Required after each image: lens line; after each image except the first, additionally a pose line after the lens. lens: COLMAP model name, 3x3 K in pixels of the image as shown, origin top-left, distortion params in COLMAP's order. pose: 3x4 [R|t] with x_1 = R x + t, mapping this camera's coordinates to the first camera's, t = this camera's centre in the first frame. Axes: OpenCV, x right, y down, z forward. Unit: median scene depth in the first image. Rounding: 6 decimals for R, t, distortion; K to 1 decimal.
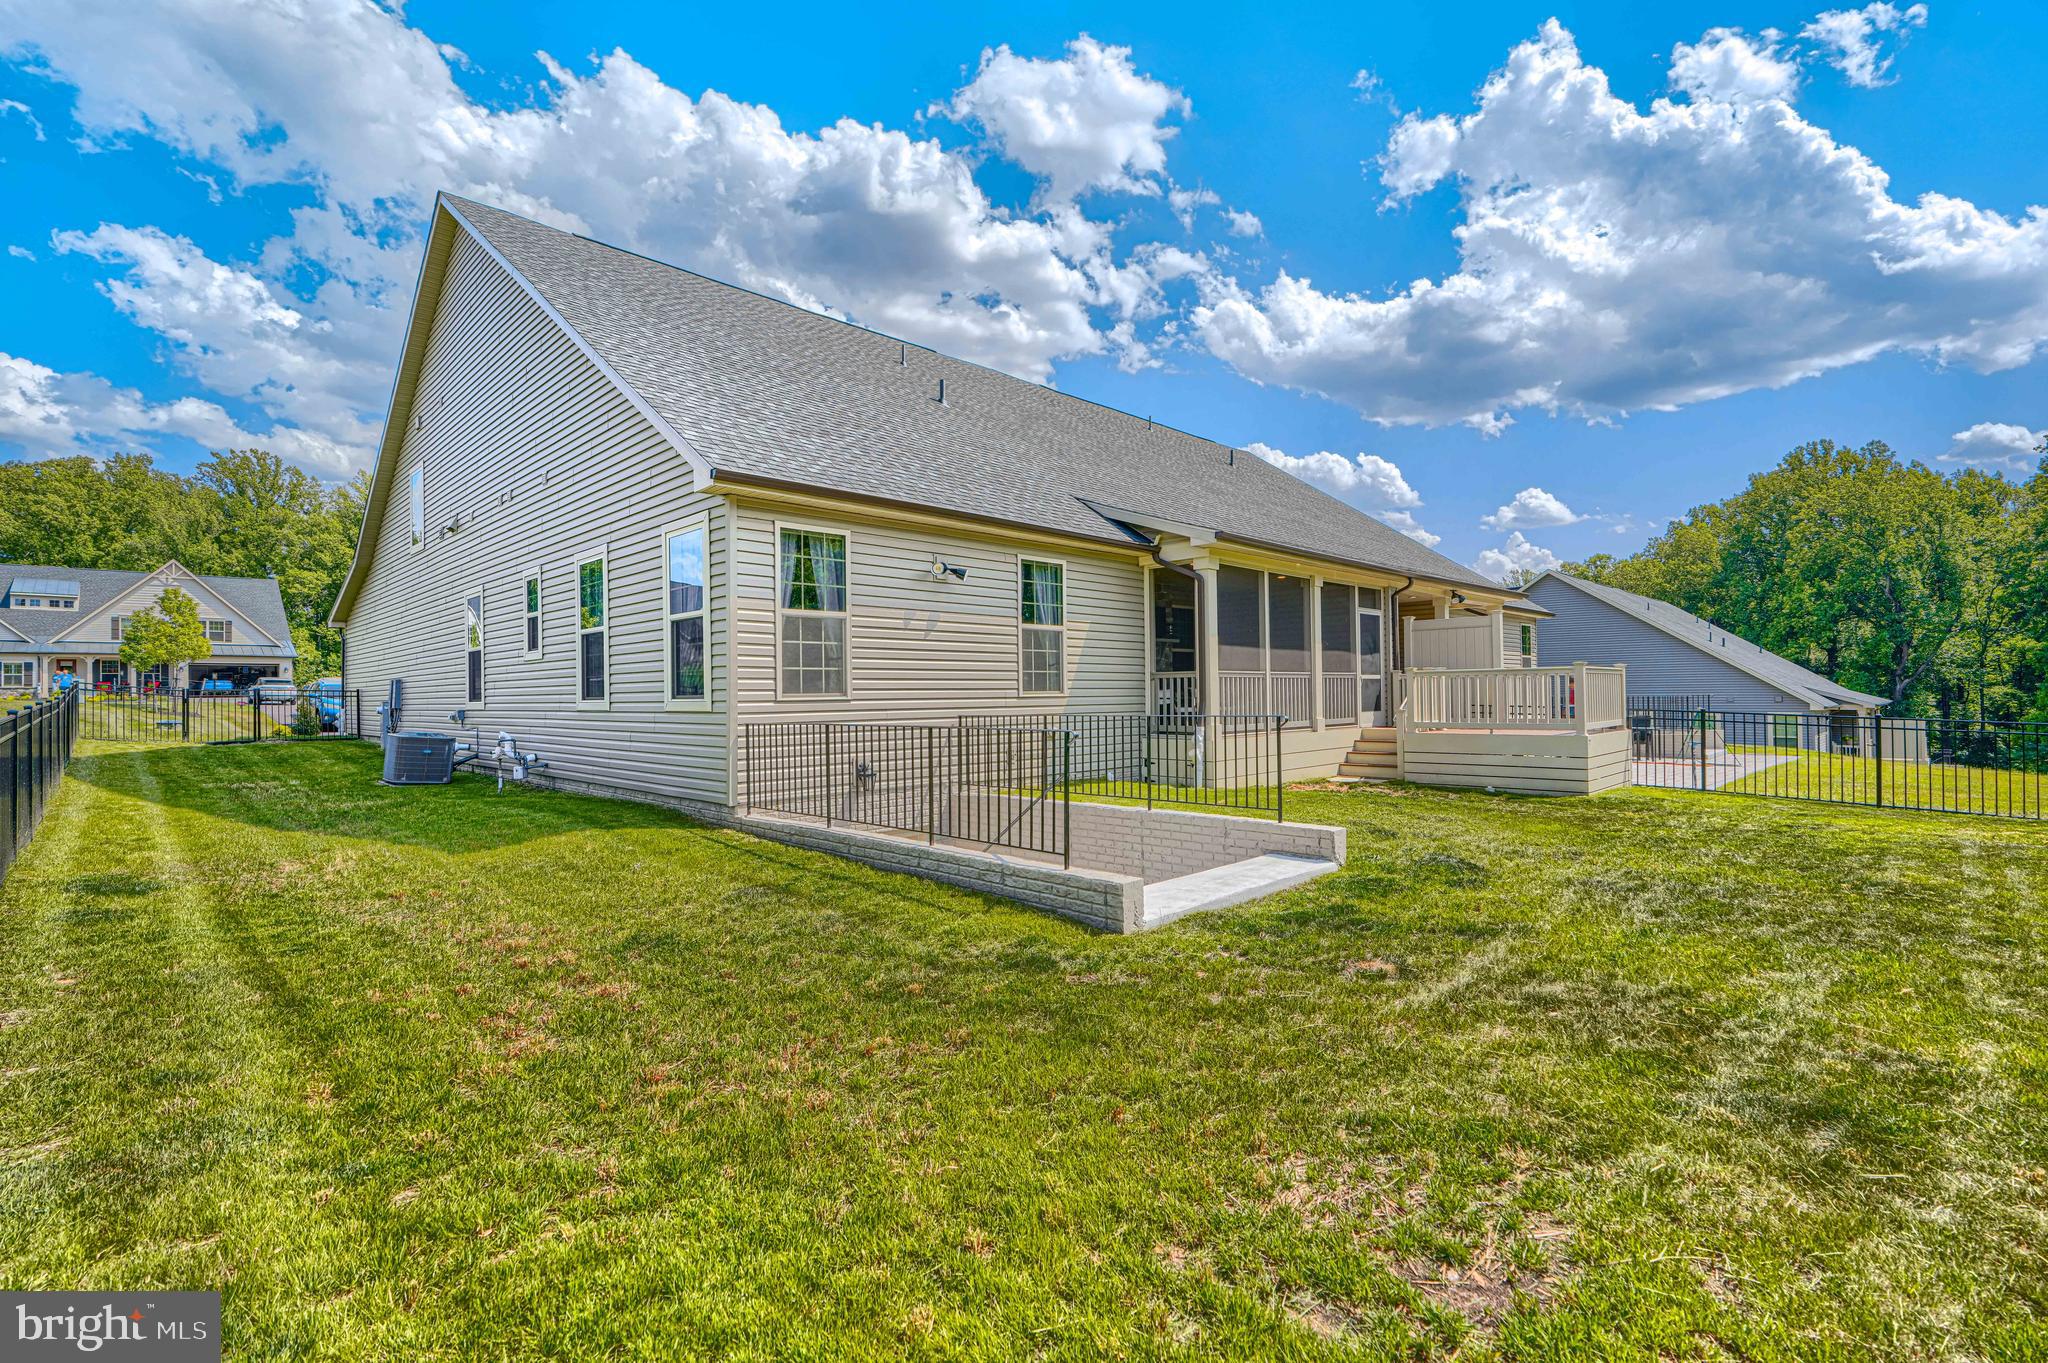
lens RADIAL K [[941.0, 0, 1037.5], [0, 941.0, 670.0], [0, 0, 1]] dist [0.020129, 0.000095]
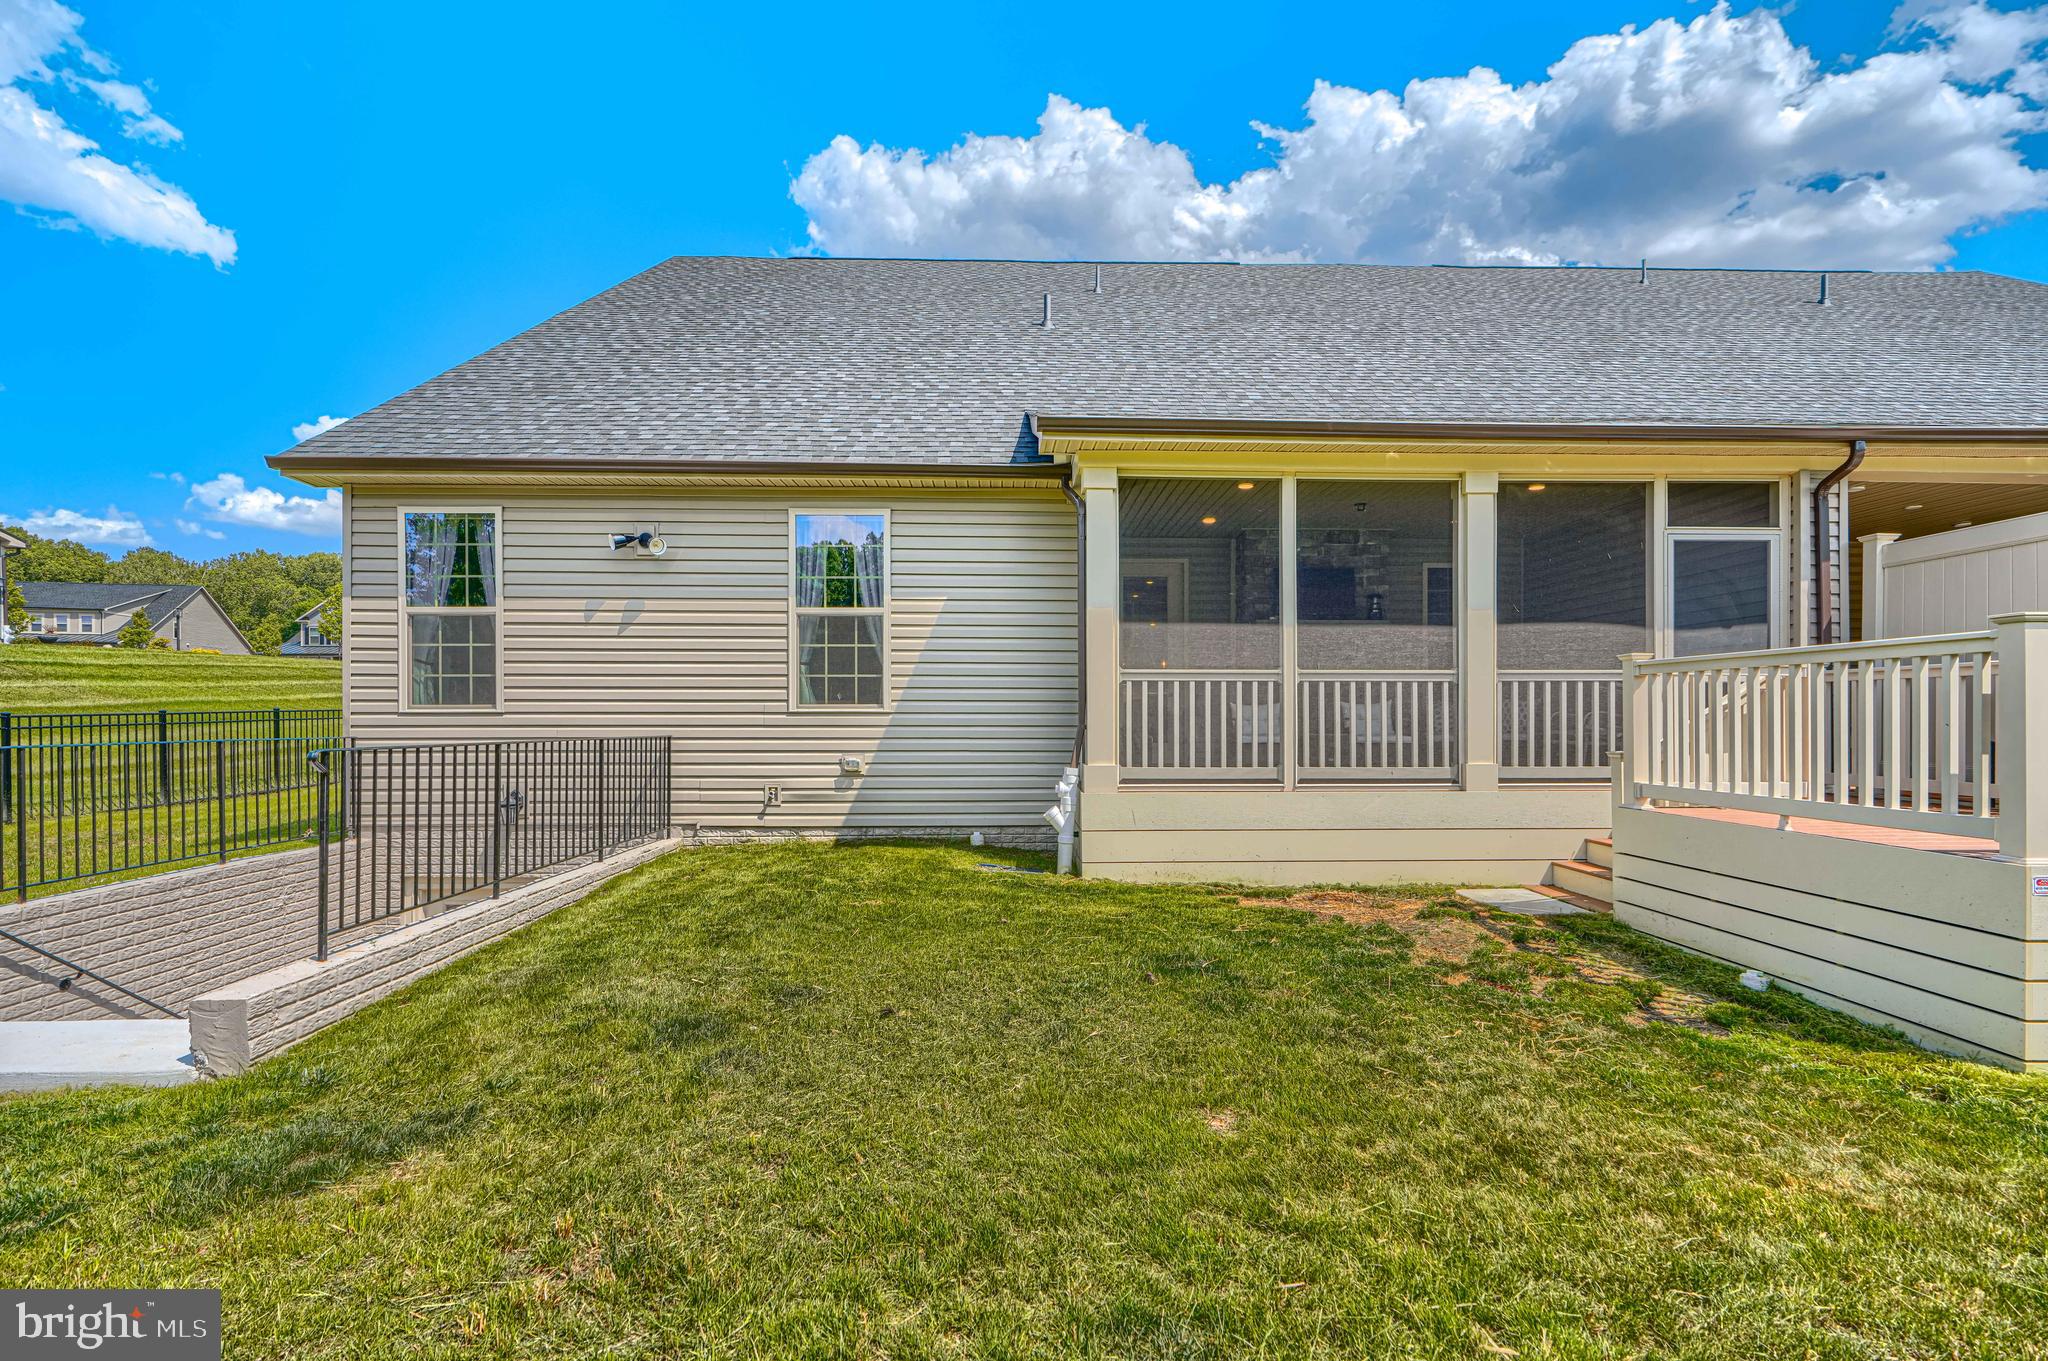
lens RADIAL K [[925.8, 0, 1014.7], [0, 925.8, 710.3], [0, 0, 1]] dist [0.001256, 0.000702]
pose [[0.720812, 0.012805, -0.693012, 0.527087], [0.010180, 0.999526, 0.029057, 0.008030], [0.693056, -0.027999, 0.720340, 0.556069]]
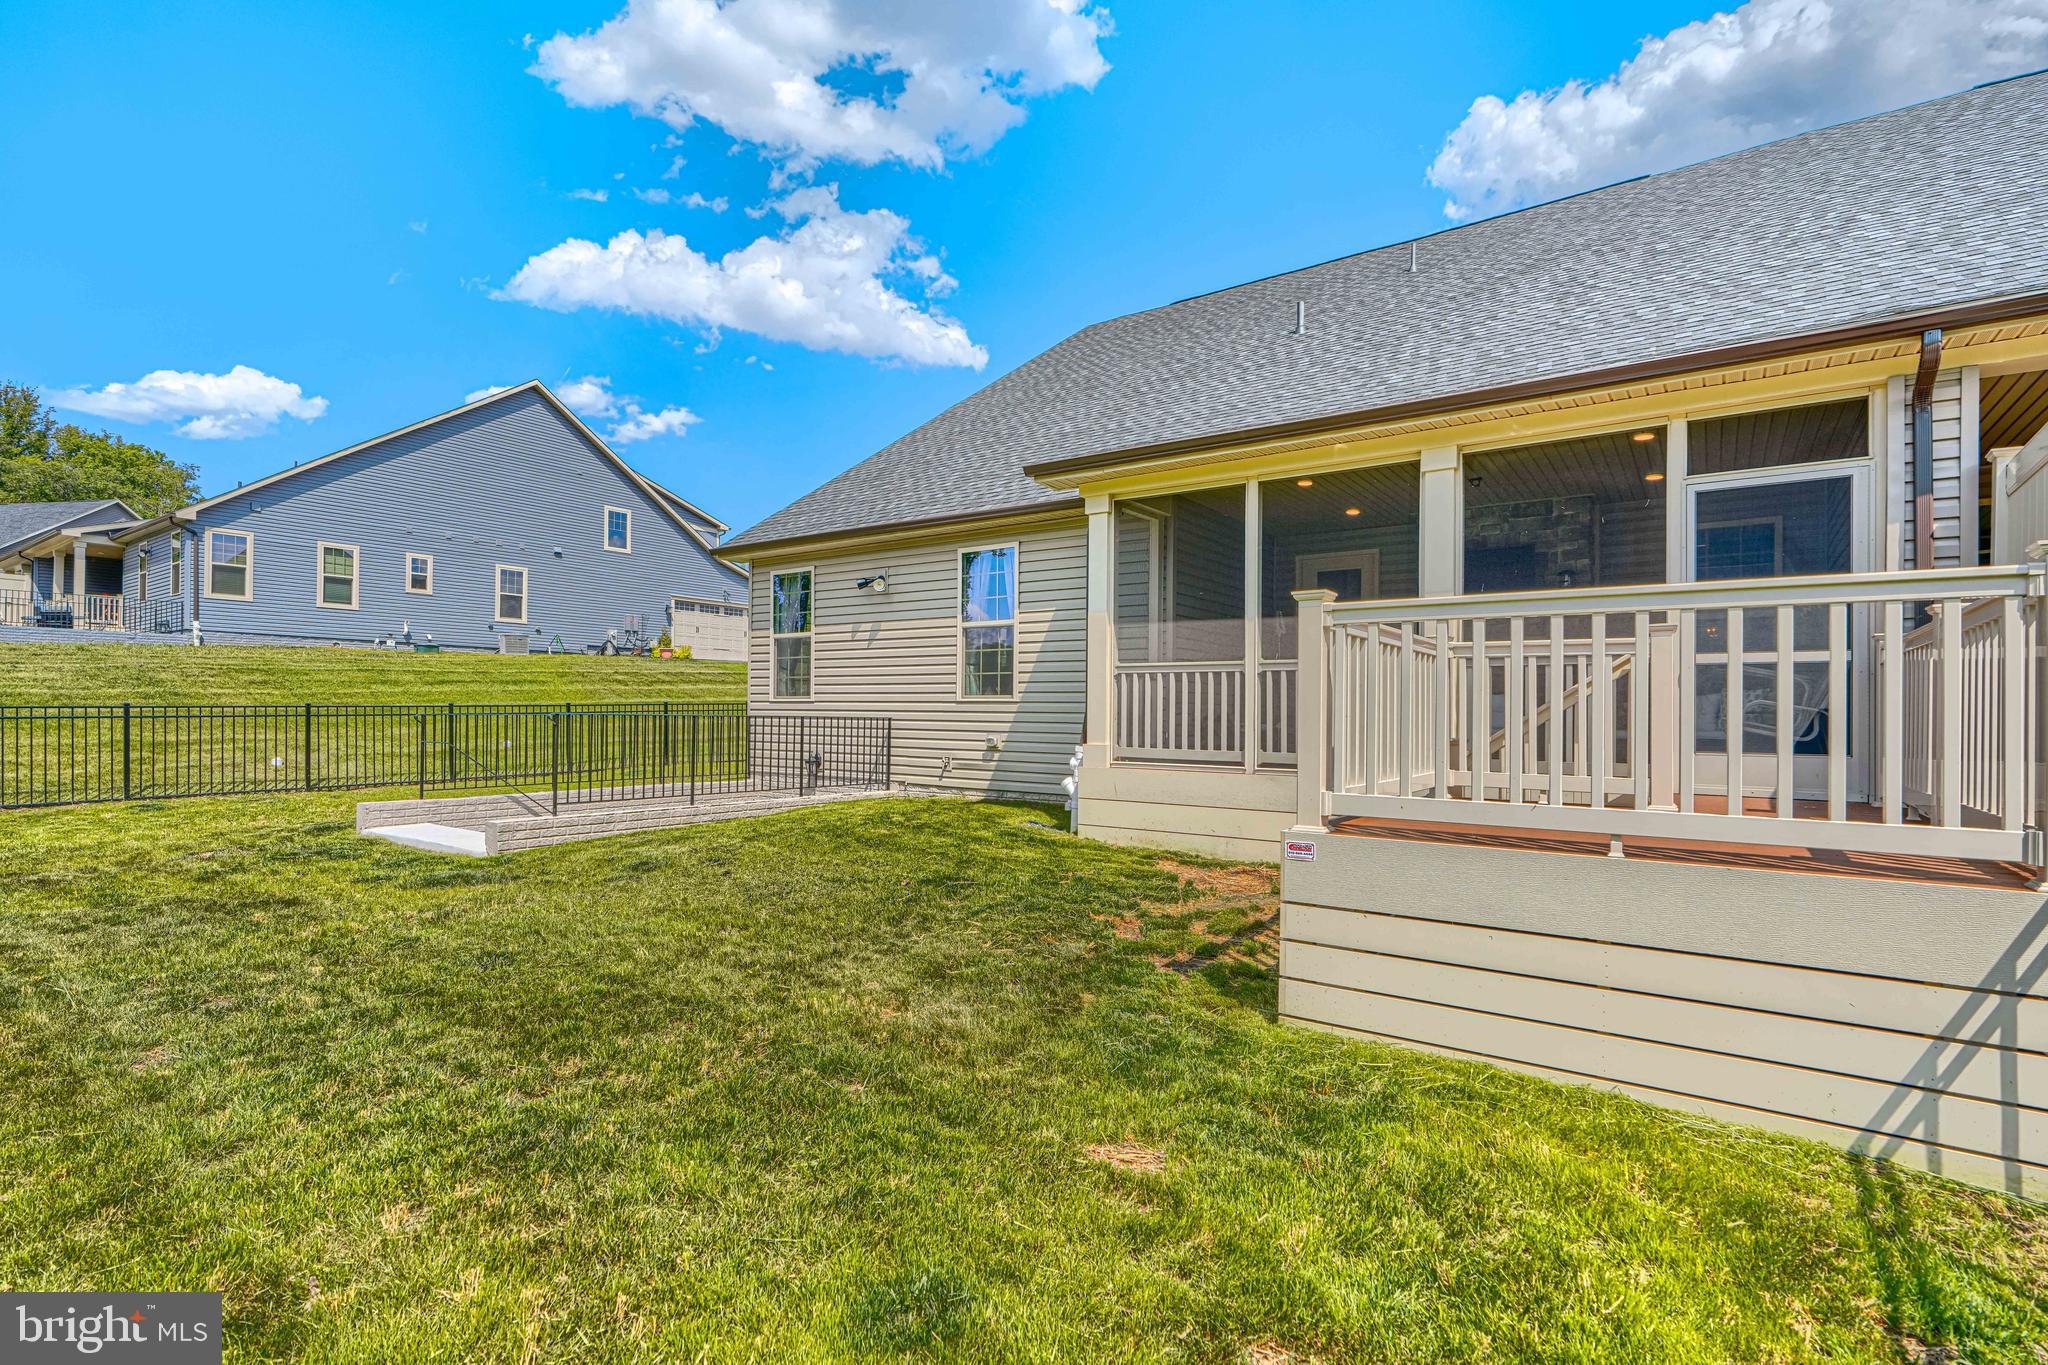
lens RADIAL K [[913.4, 0, 1096.2], [0, 913.4, 687.2], [0, 0, 1]] dist [0.001426, 0.000556]
pose [[0.203072, -0.000356, -0.979164, 0.815646], [0.026935, 0.999624, 0.005223, 0.012478], [0.978793, -0.027434, 0.203005, 0.857689]]
